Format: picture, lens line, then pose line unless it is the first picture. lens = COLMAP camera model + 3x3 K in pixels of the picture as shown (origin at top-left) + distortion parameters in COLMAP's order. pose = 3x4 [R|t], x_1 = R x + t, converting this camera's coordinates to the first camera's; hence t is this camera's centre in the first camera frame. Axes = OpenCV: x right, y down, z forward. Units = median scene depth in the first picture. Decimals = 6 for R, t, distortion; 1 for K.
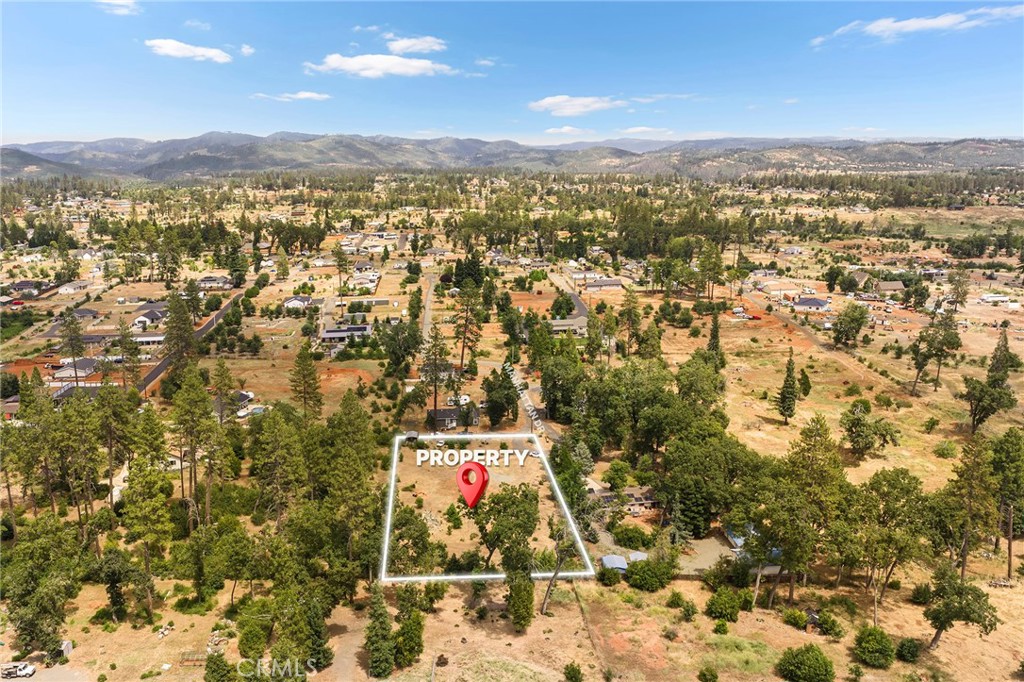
lens RADIAL K [[854.5, 0, 512.0], [0, 854.5, 341.0], [0, 0, 1]] dist [0.012639, -0.015171]
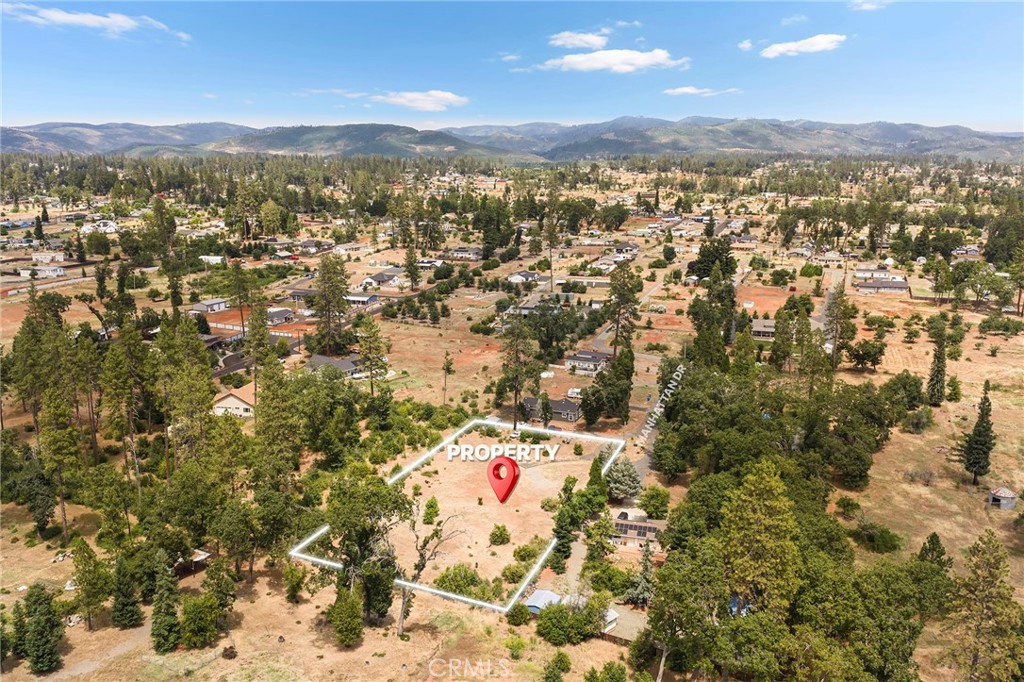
lens RADIAL K [[854.5, 0, 512.0], [0, 854.5, 341.0], [0, 0, 1]] dist [0.012639, -0.015171]
pose [[0.892104, 0.110732, -0.438050, 0.188861], [-0.103602, 0.993805, 0.040229, -0.010743], [0.439791, 0.009494, 0.898050, 0.100001]]
